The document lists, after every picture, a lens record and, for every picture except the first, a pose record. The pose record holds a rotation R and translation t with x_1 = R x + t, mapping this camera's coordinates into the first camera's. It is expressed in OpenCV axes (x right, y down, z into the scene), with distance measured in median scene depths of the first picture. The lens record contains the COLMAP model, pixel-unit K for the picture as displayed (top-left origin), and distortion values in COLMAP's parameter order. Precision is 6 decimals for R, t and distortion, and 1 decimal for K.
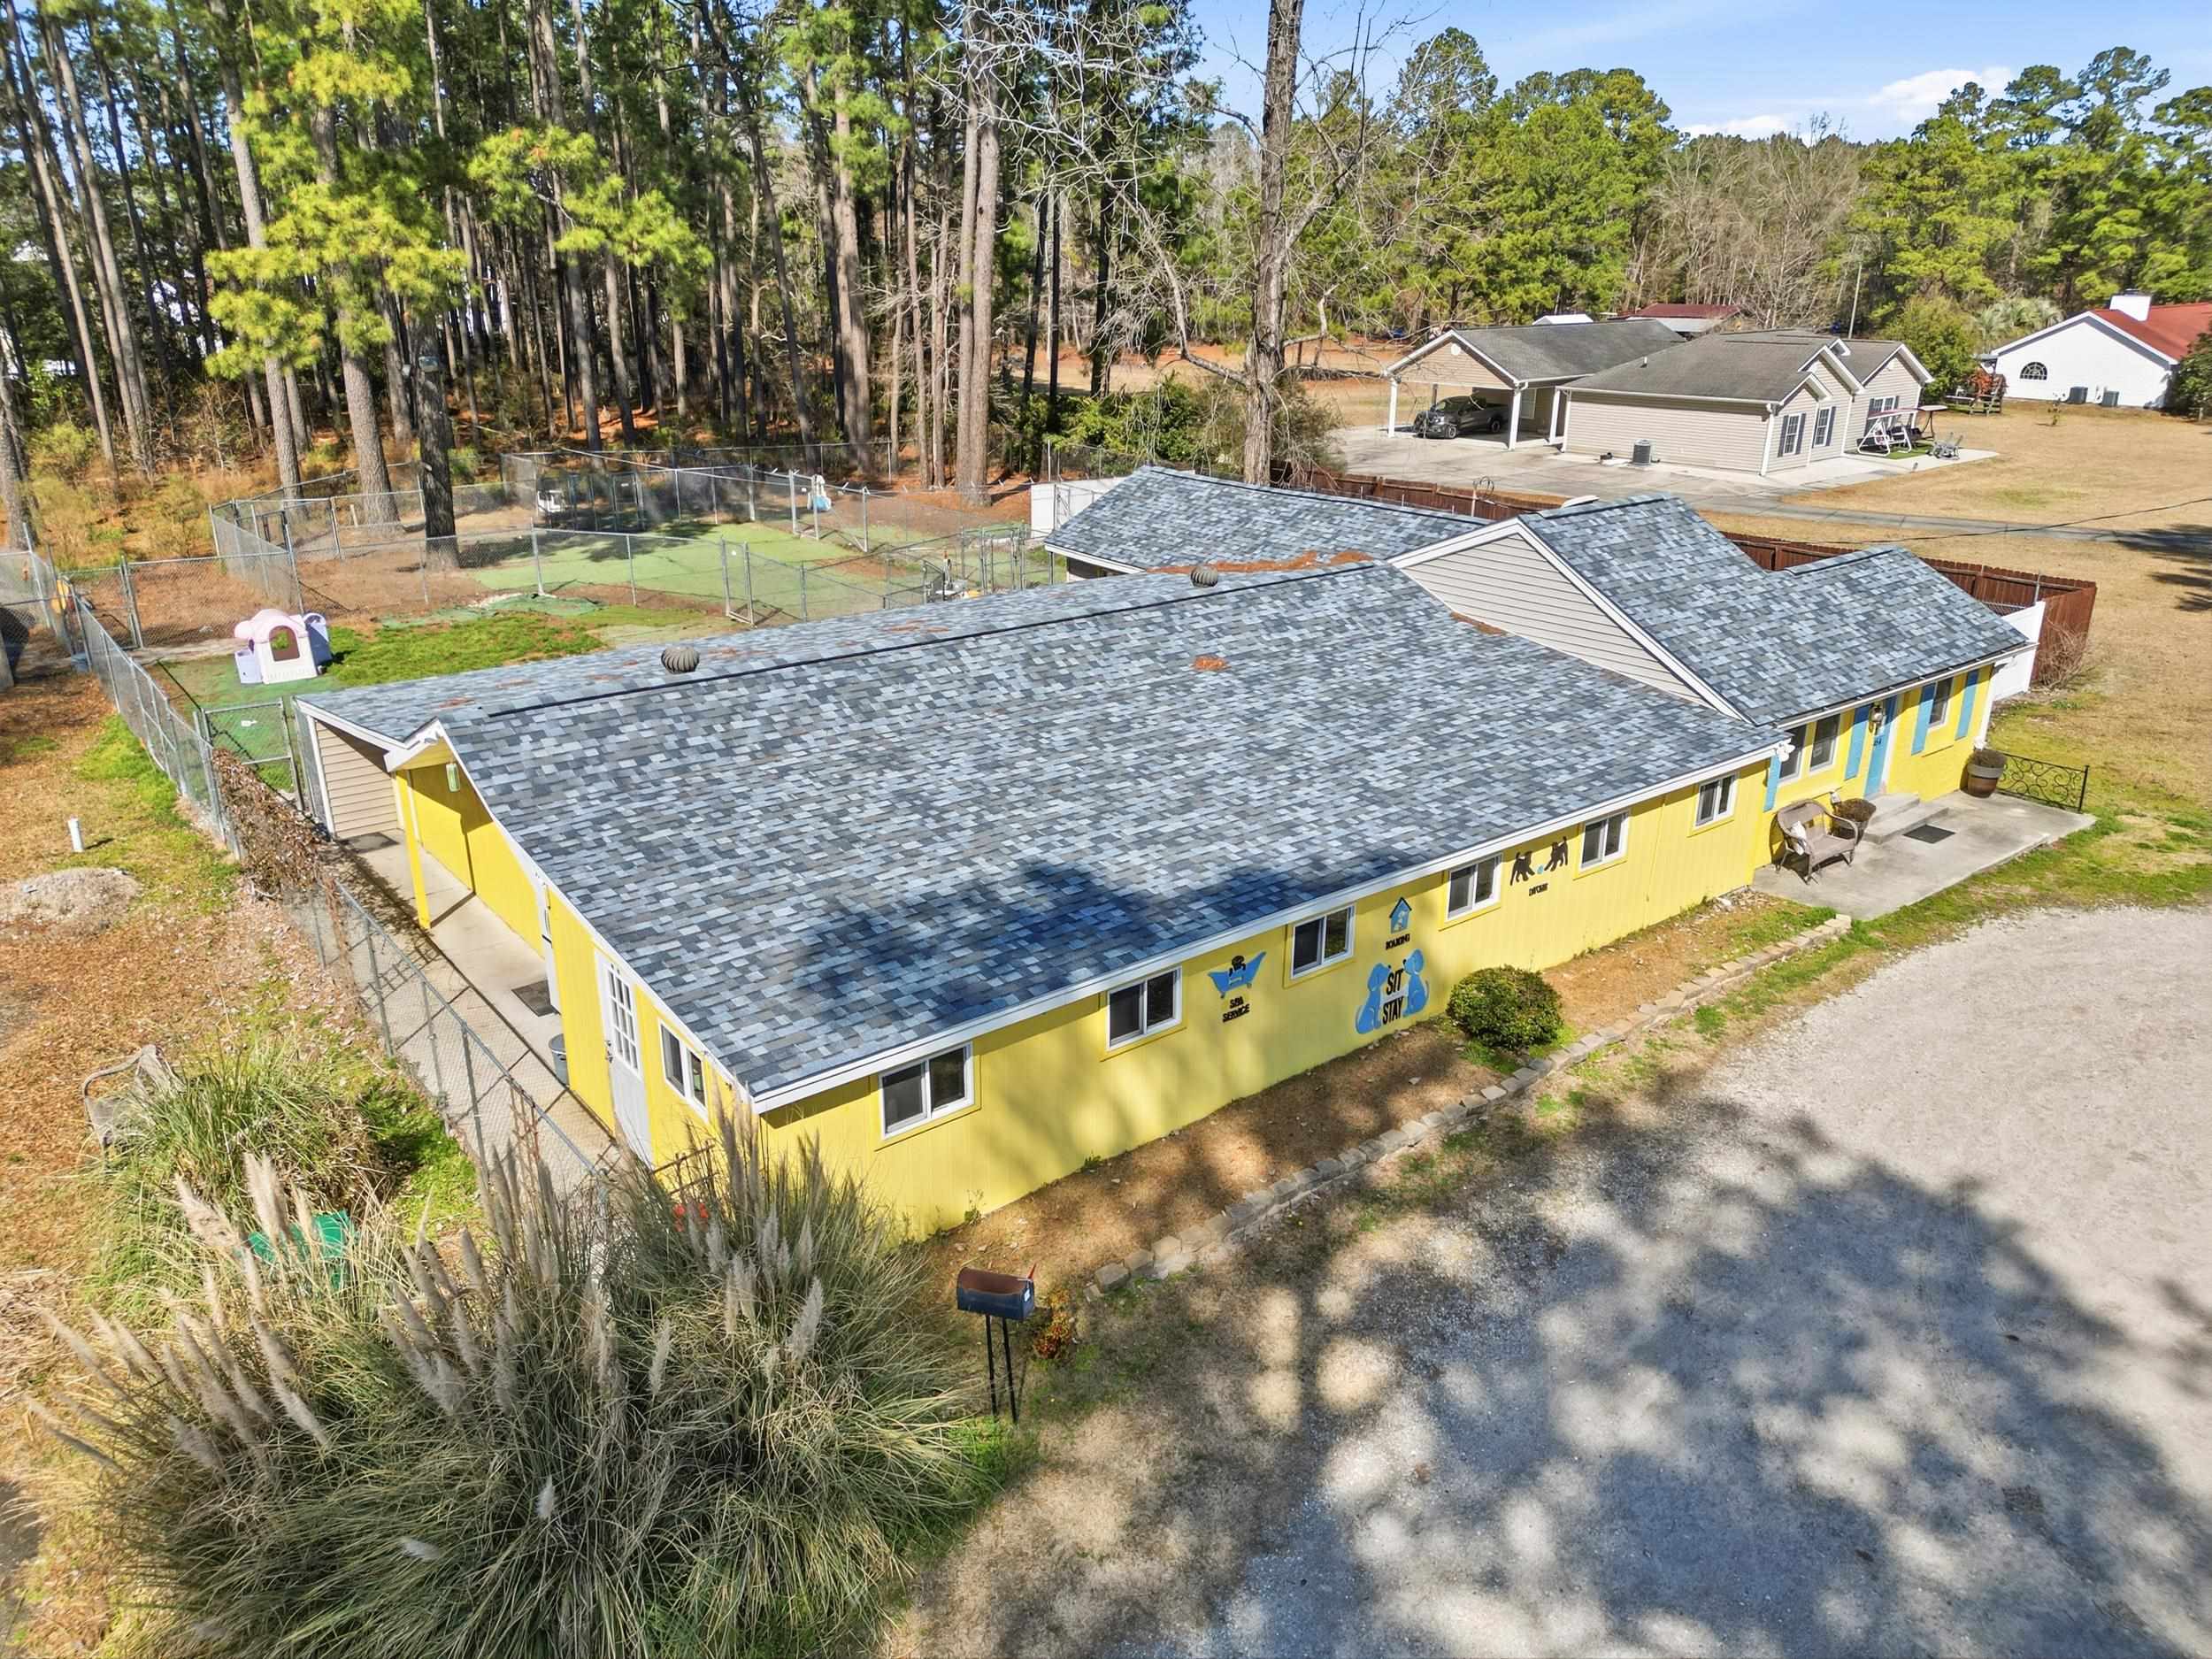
lens RADIAL K [[1553.9, 0, 1127.5], [0, 1553.9, 846.5], [0, 0, 1]] dist [0.035502, -0.001820]
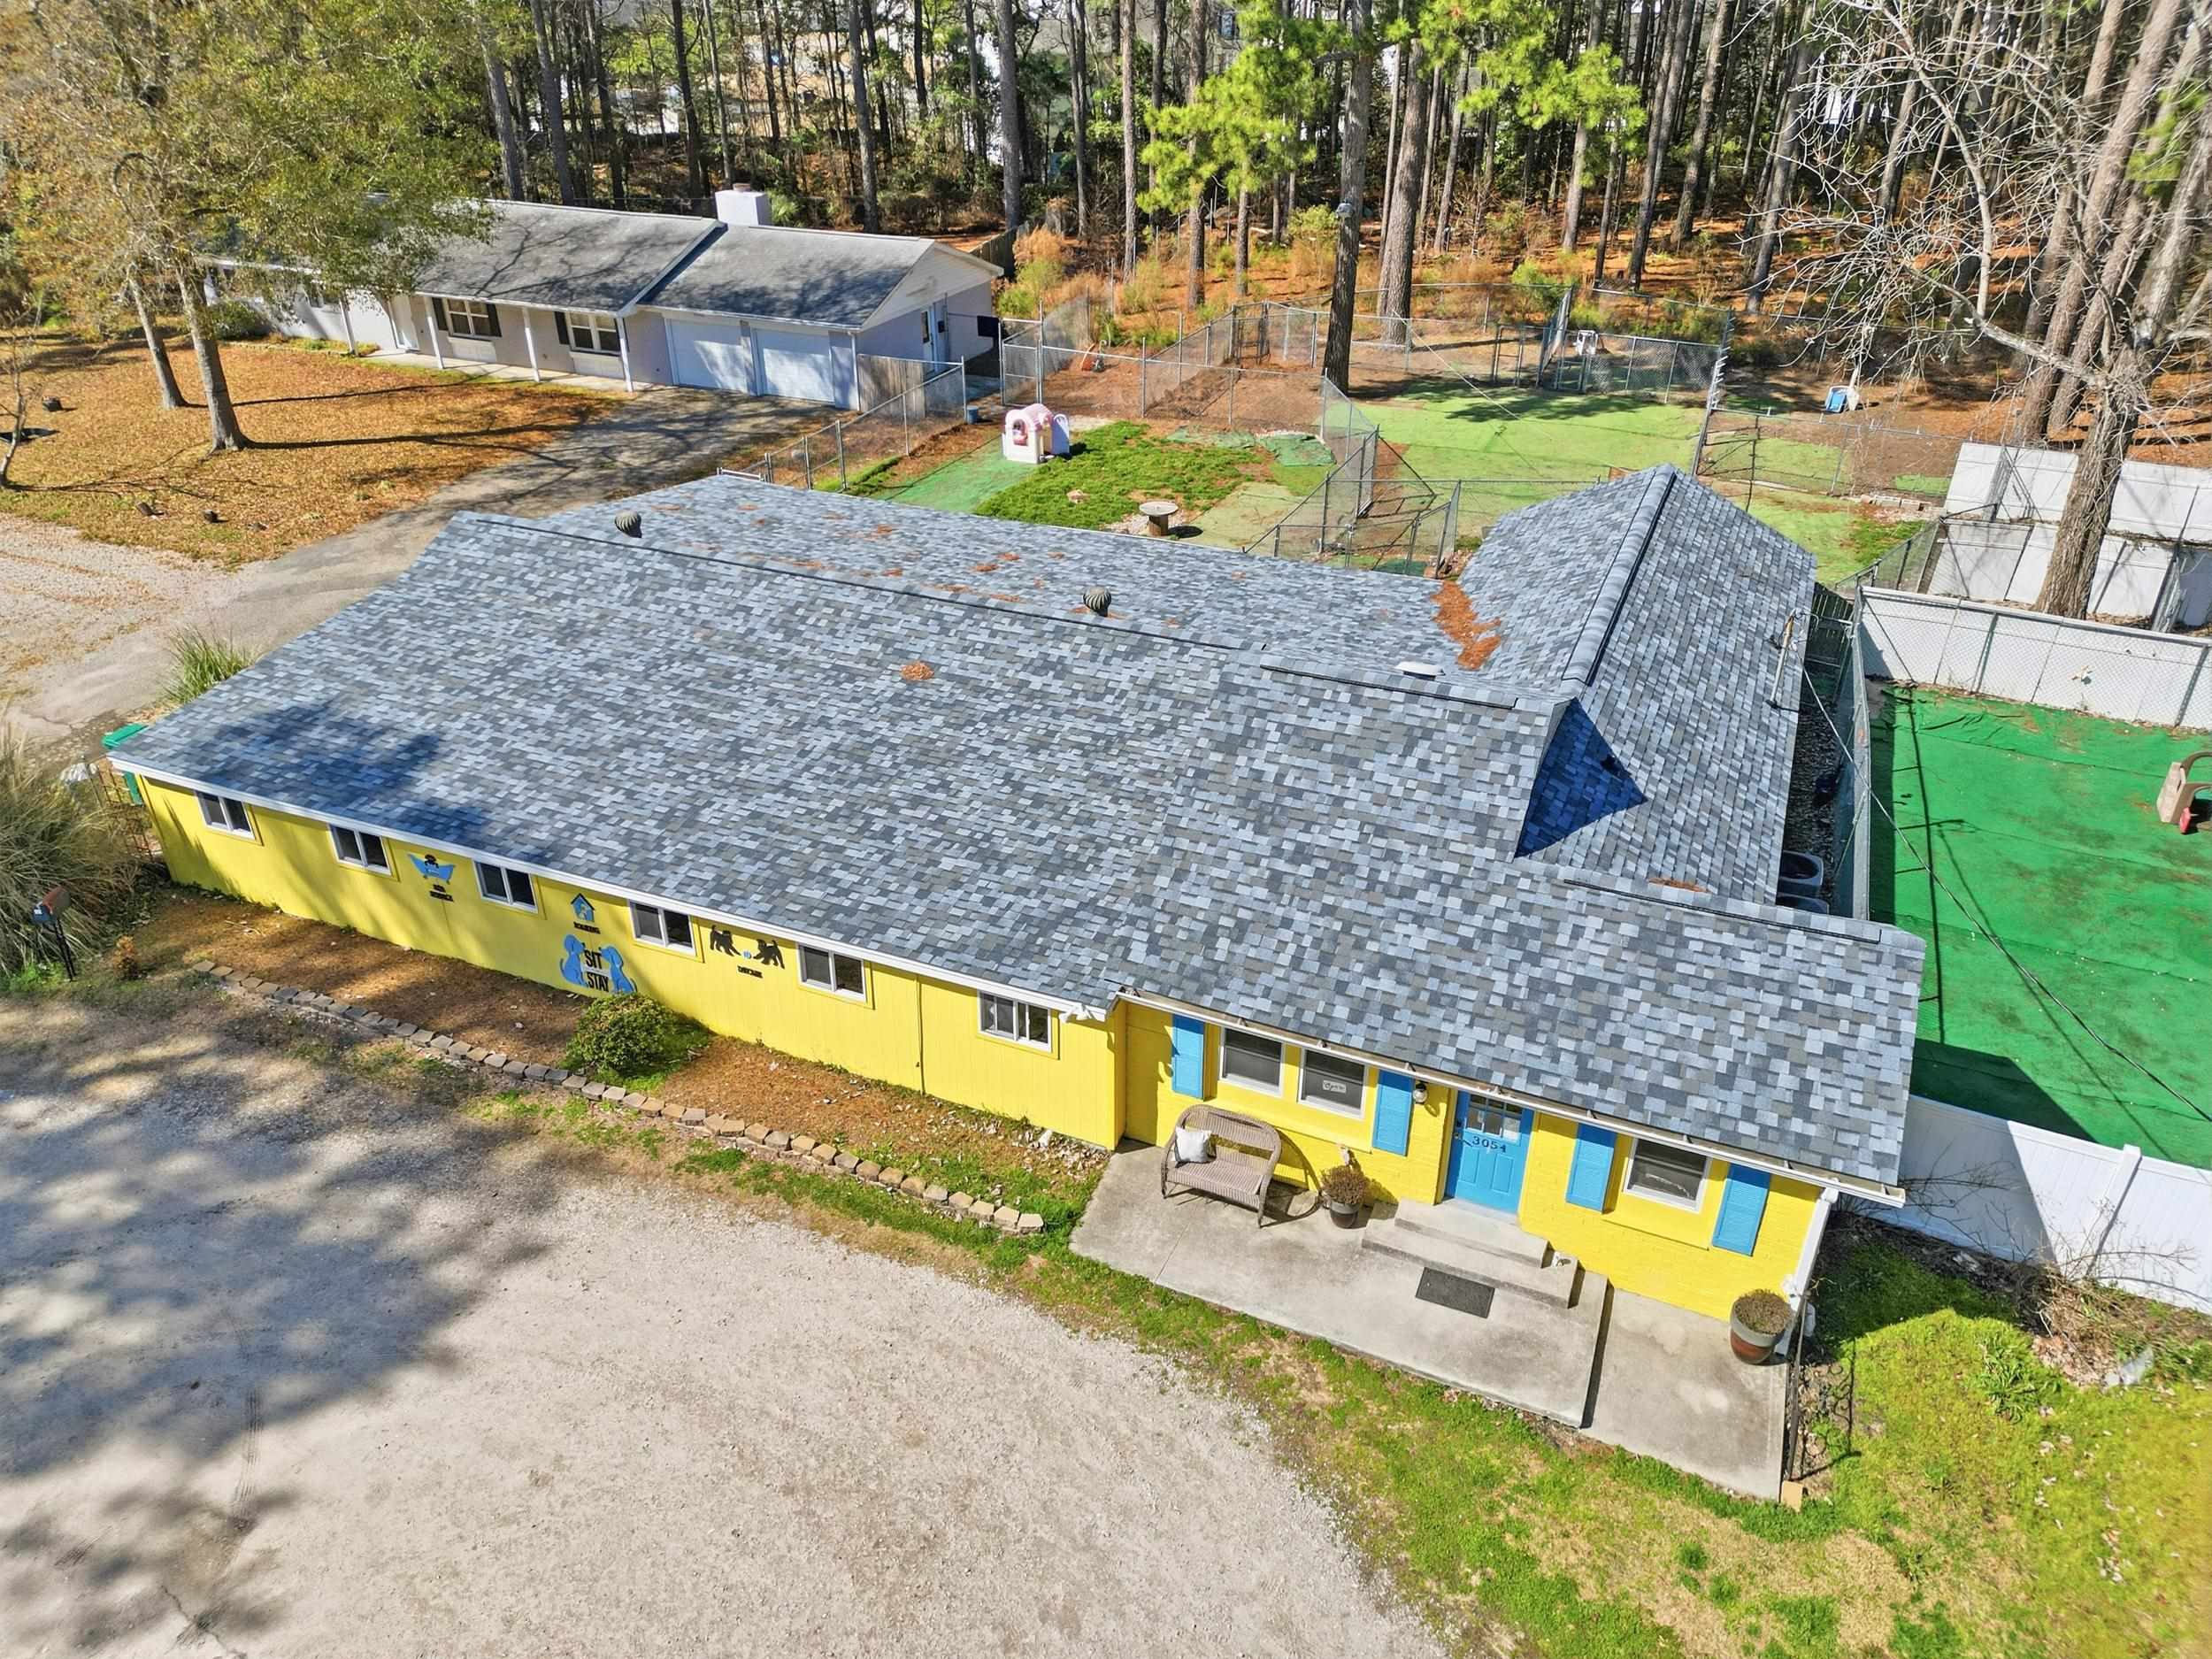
lens RADIAL K [[1553.8, 0, 1116.8], [0, 1553.8, 821.7], [0, 0, 1]] dist [0.077219, -0.087969]
pose [[0.470309, 0.435680, -0.767458, 1.191475], [-0.316997, 0.895001, 0.313825, -0.490329], [0.823603, 0.095687, 0.559037, 0.641844]]
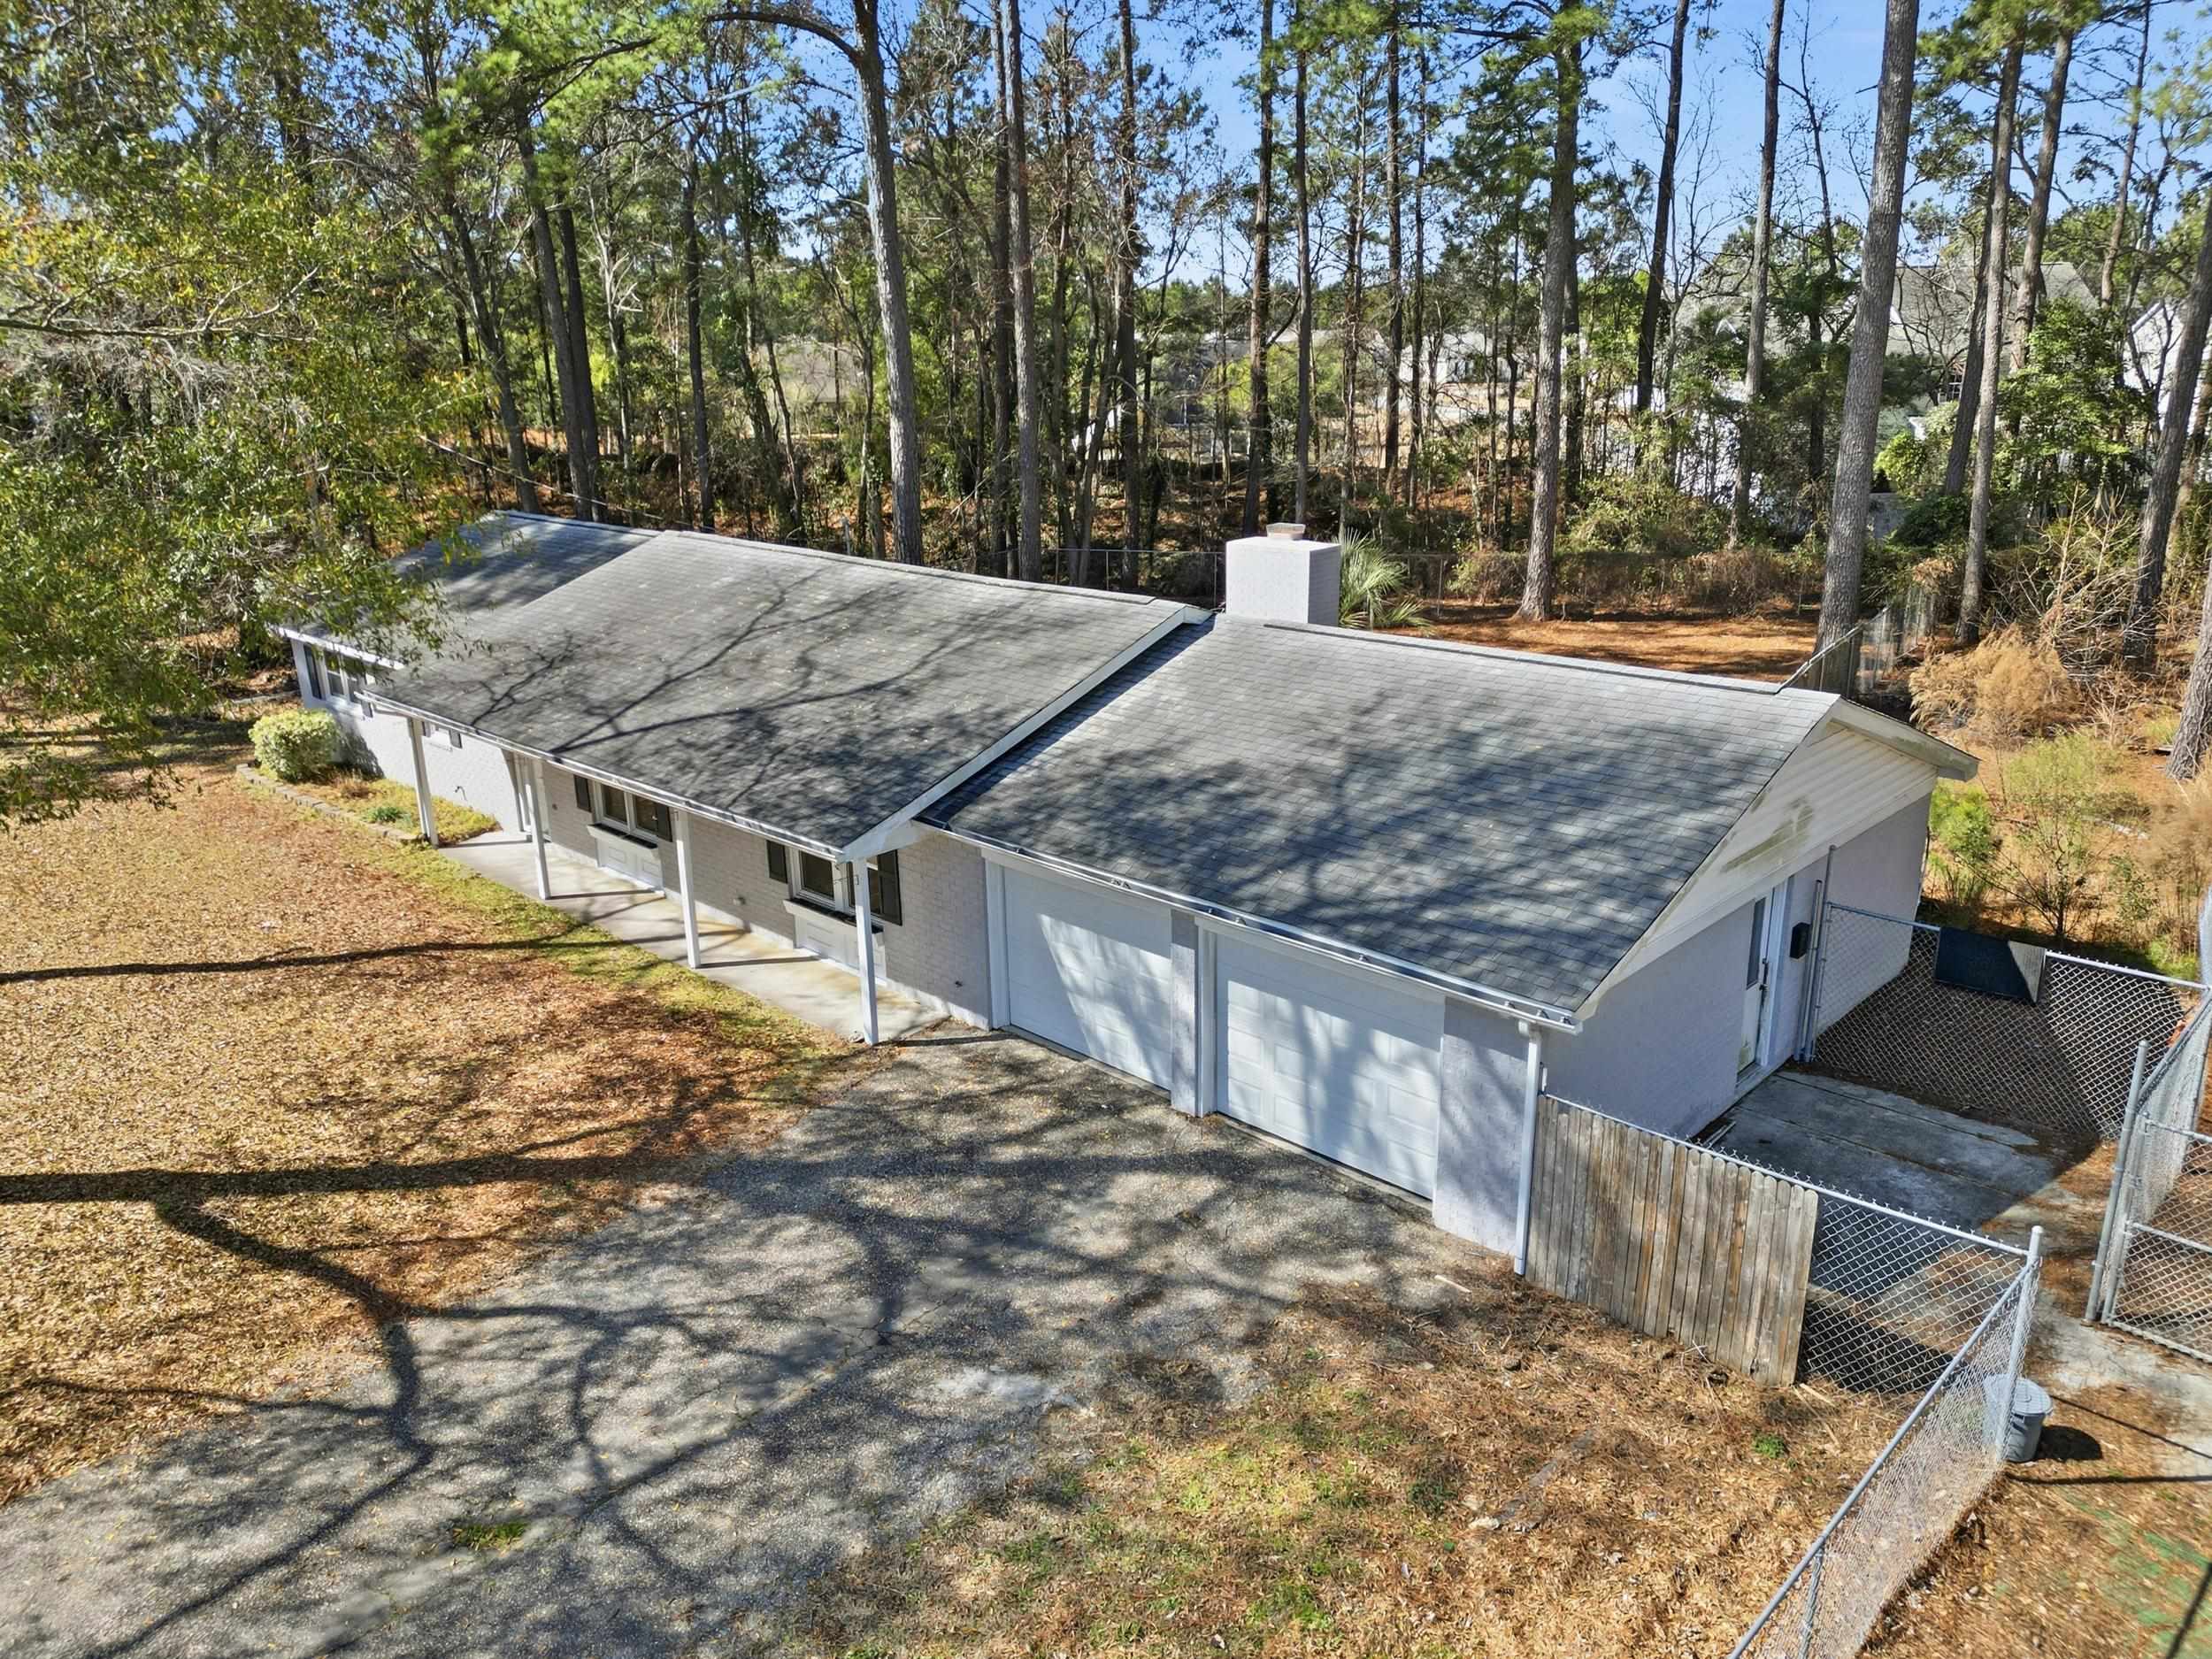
lens RADIAL K [[1553.8, 0, 1116.8], [0, 1553.8, 821.7], [0, 0, 1]] dist [0.077219, -0.087969]
pose [[0.115546, 0.294901, -0.948516, -0.722534], [-0.340159, 0.908921, 0.241153, -0.448584], [0.933242, 0.294782, 0.205336, 1.300962]]
